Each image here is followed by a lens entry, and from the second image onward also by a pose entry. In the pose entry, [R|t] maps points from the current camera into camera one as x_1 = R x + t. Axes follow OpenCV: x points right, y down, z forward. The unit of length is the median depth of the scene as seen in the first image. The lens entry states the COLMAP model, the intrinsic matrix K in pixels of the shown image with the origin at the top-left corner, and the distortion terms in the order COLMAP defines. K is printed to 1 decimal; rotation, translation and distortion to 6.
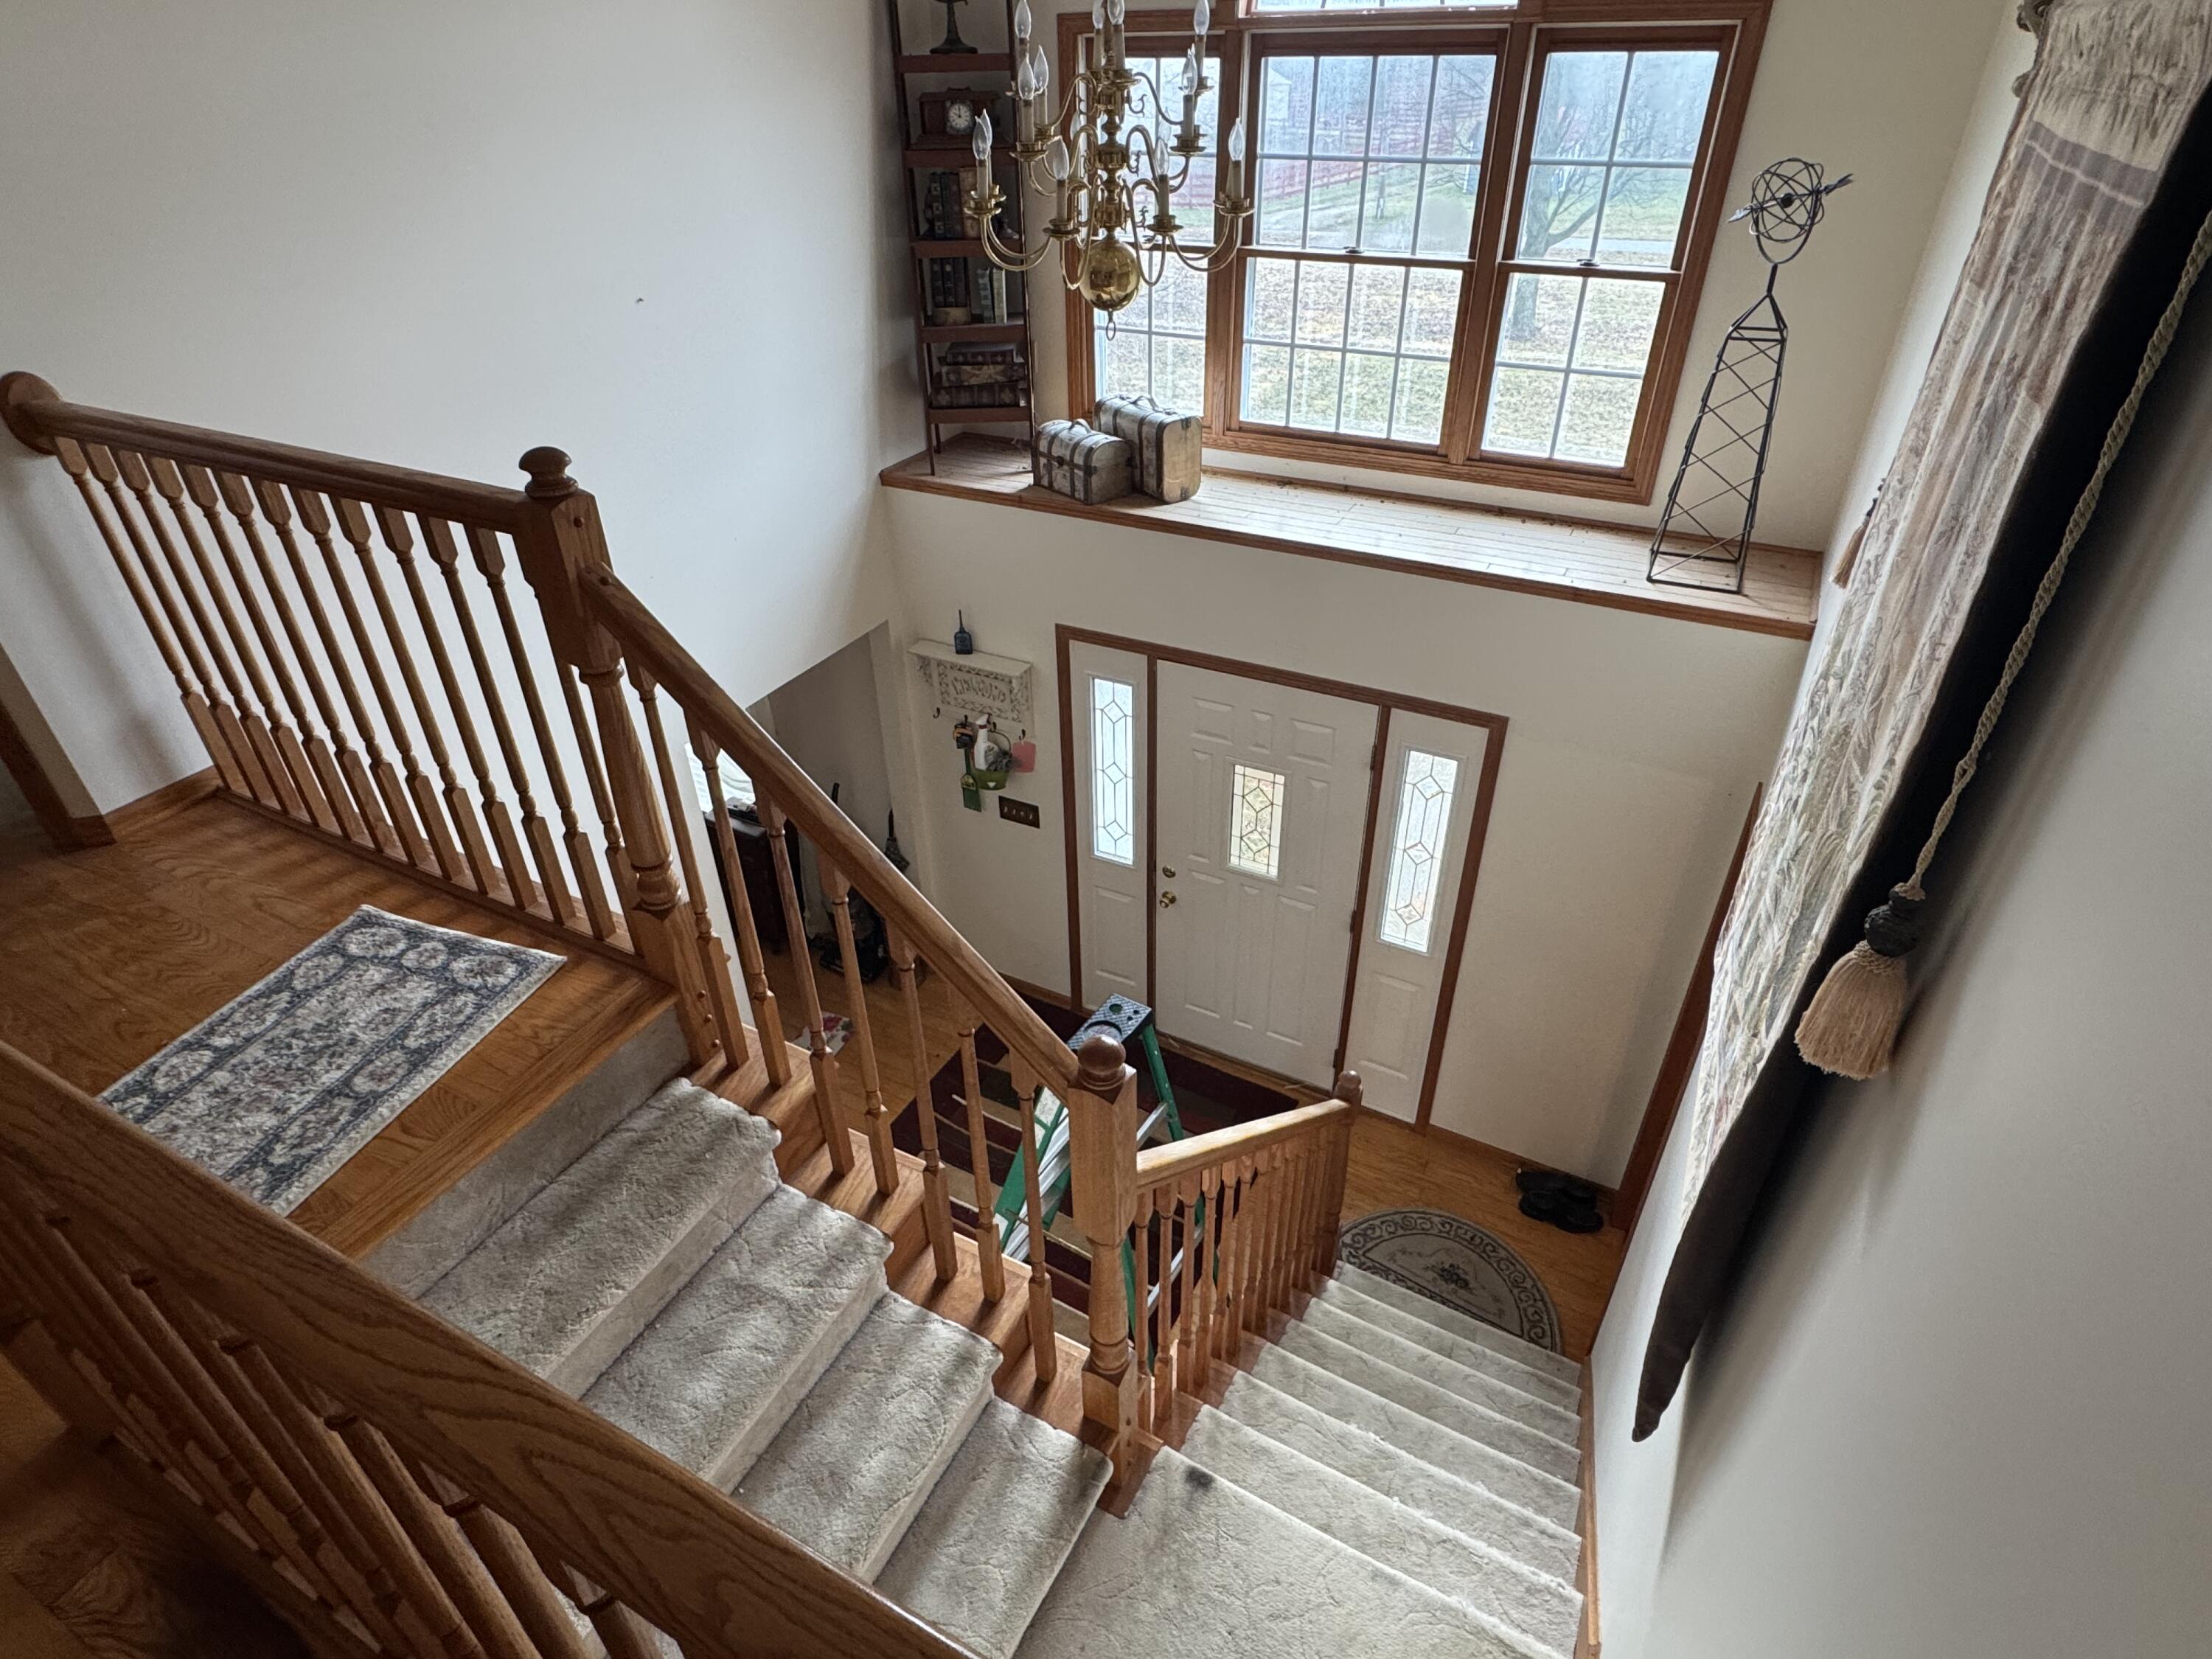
lens RADIAL K [[1172.7, 0, 1106.0], [0, 1172.7, 829.5], [0, 0, 1]] dist [-0.005792, -0.000948]
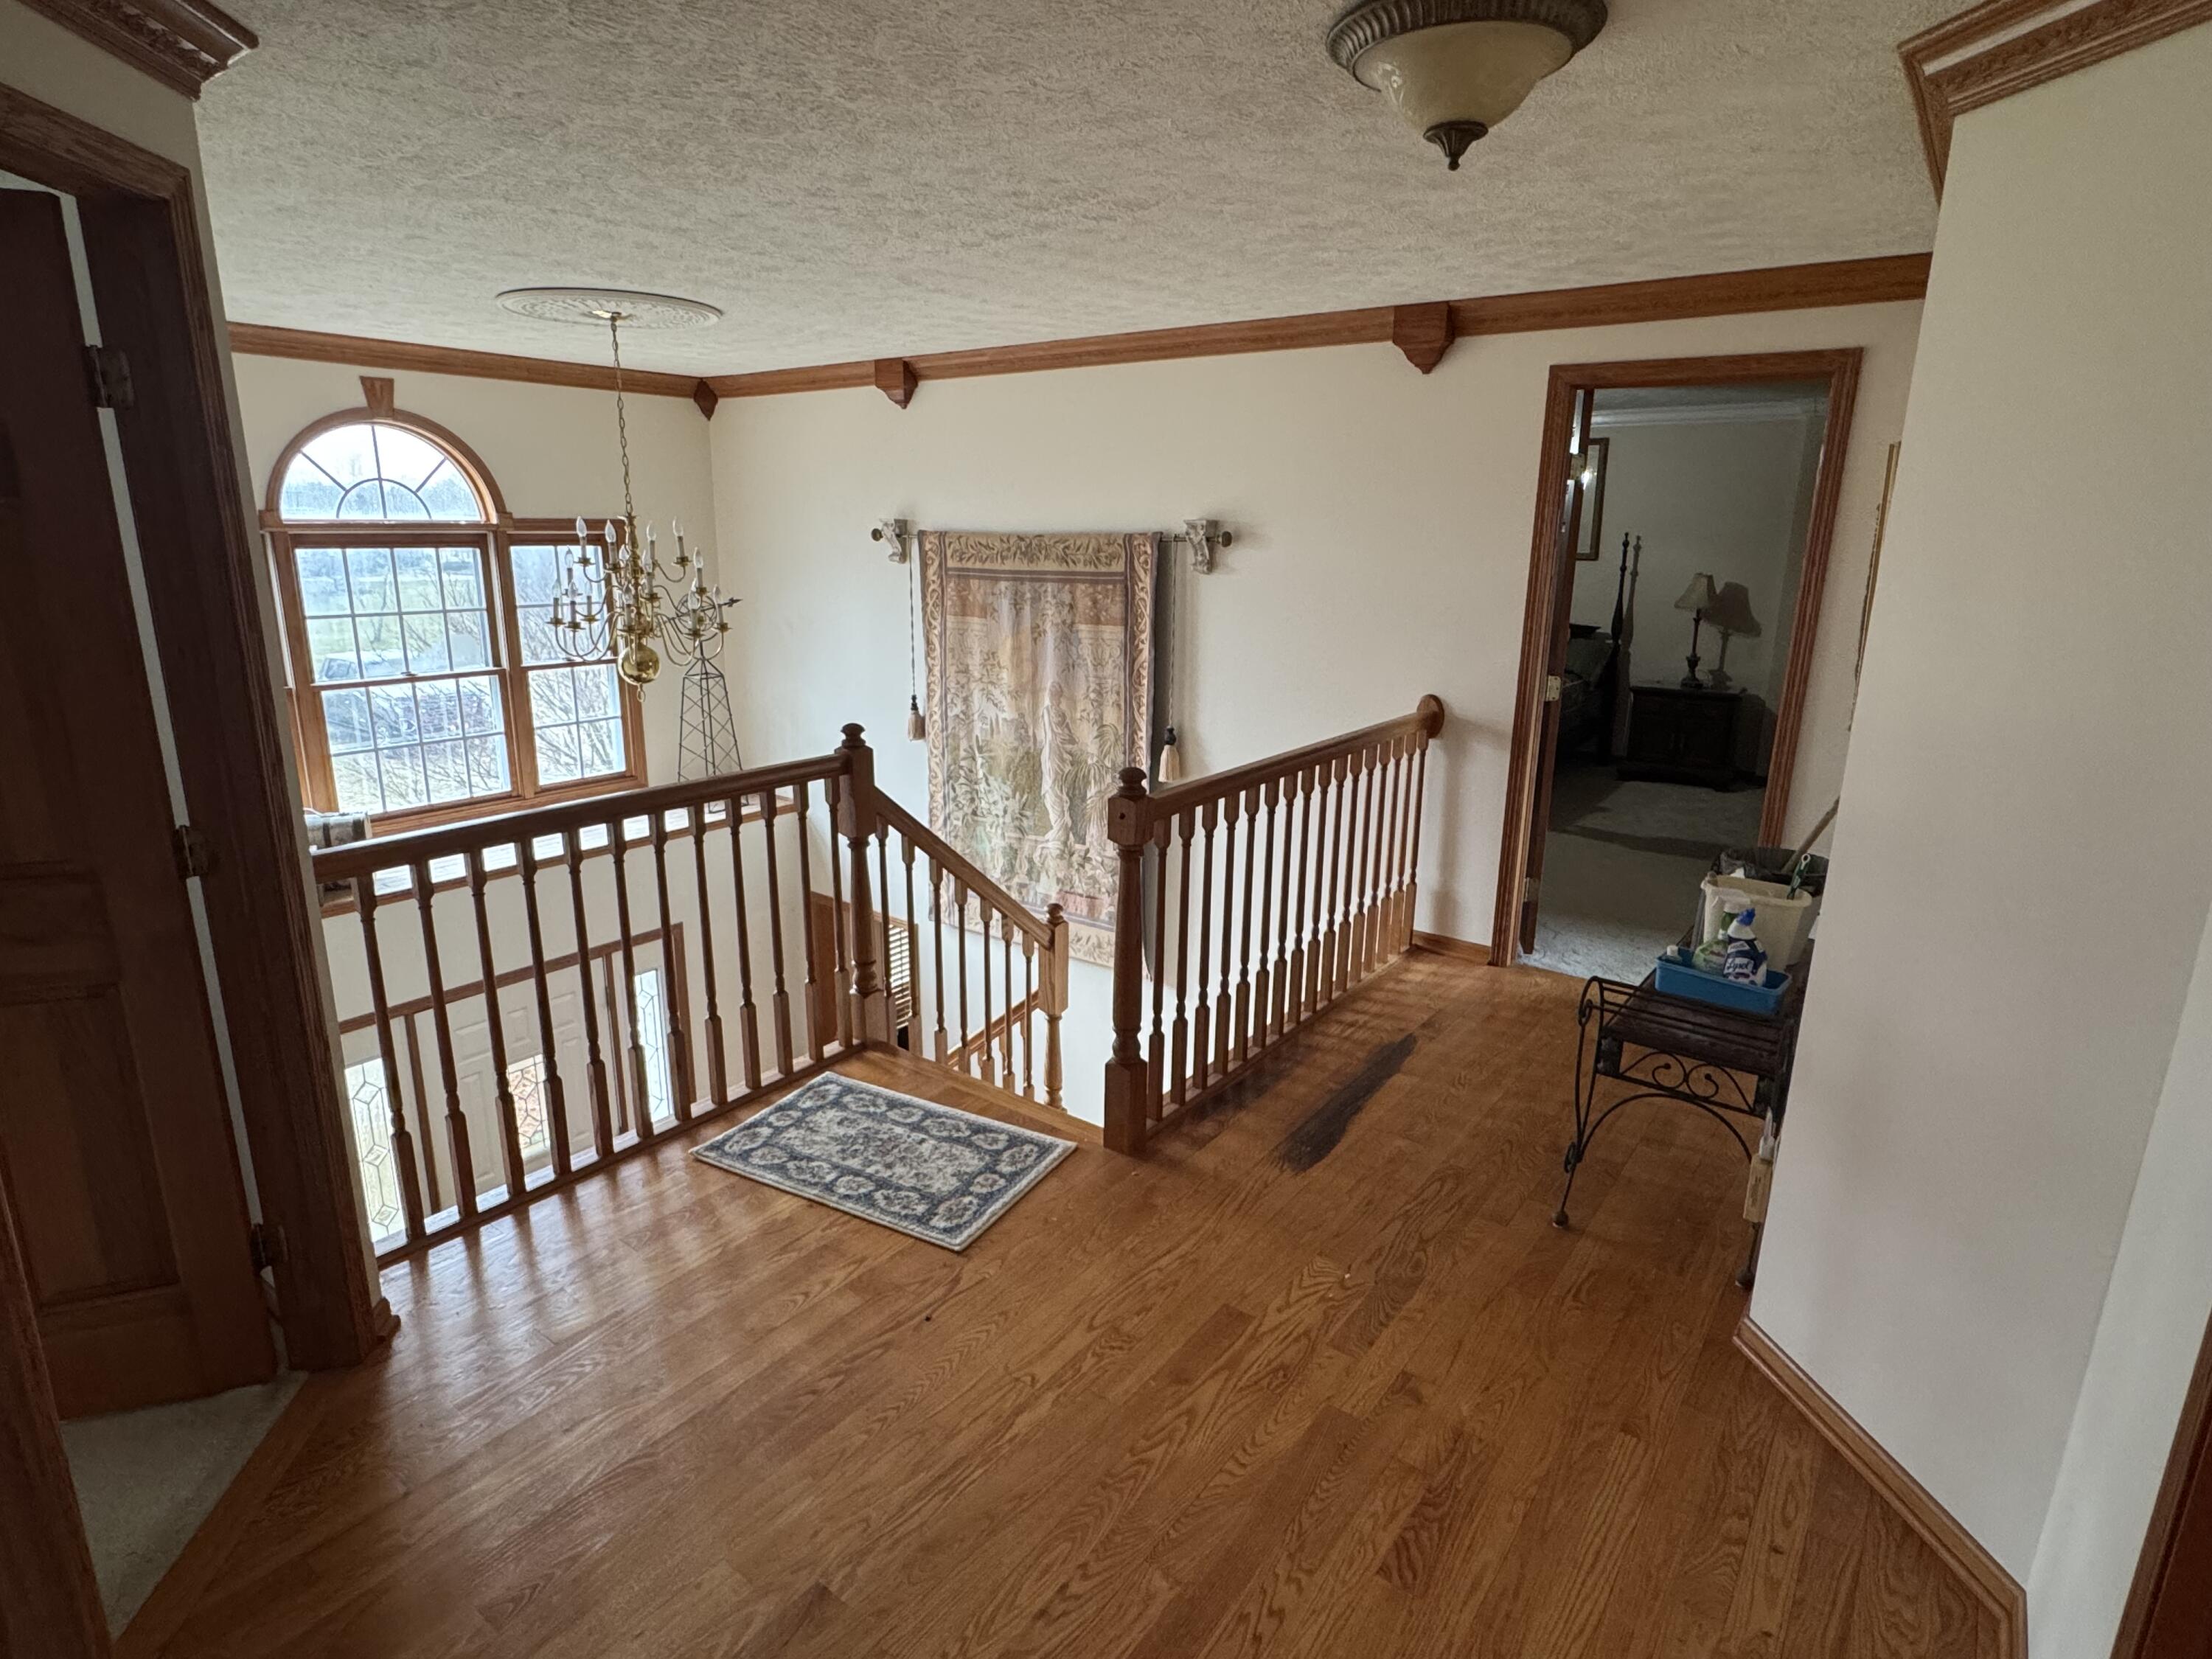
lens RADIAL K [[1168.5, 0, 1106.0], [0, 1168.5, 829.5], [0, 0, 1]] dist [-0.000358, -0.000453]
pose [[0.152008, -0.233049, 0.960511, -1.007324], [0.541434, 0.832655, 0.116341, -0.073945], [-0.826888, 0.502368, 0.252751, 0.097383]]
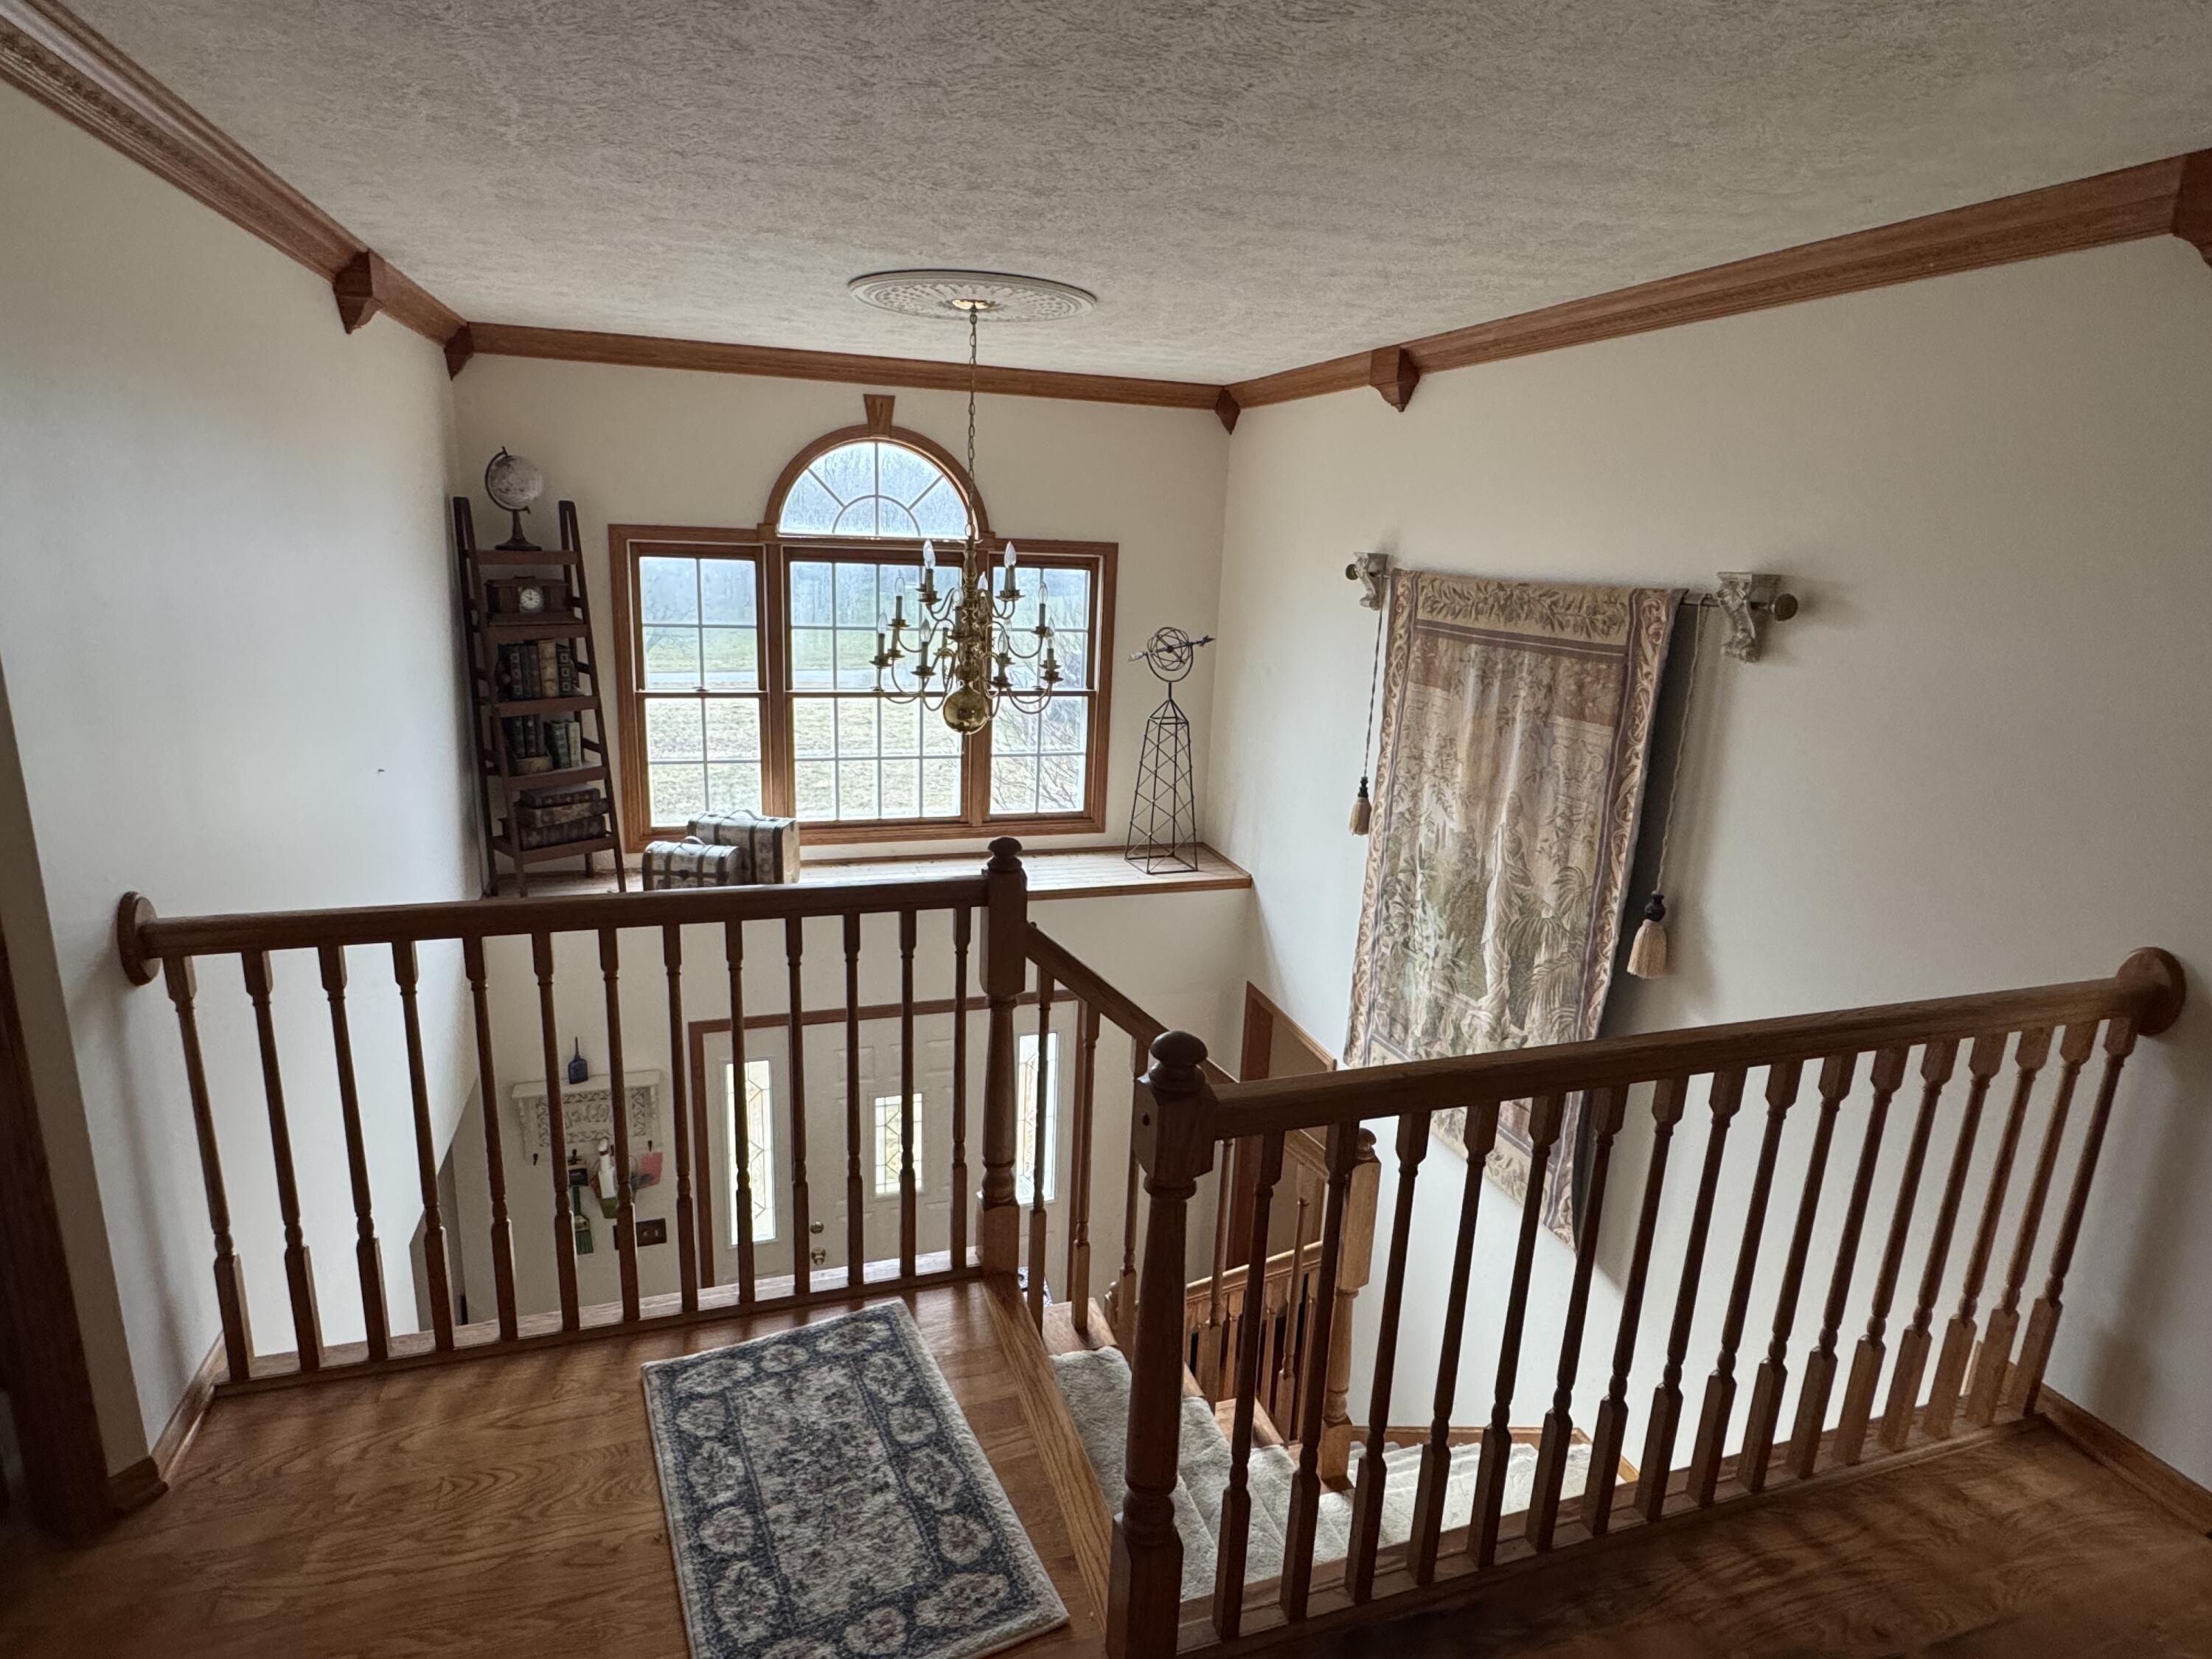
lens RADIAL K [[1172.7, 0, 1106.0], [0, 1172.7, 829.5], [0, 0, 1]] dist [-0.005792, -0.000948]
pose [[0.690065, -0.135498, 0.710951, -0.597309], [0.359493, 0.916741, -0.174213, -0.019314], [-0.628152, 0.375800, 0.681321, -0.019840]]
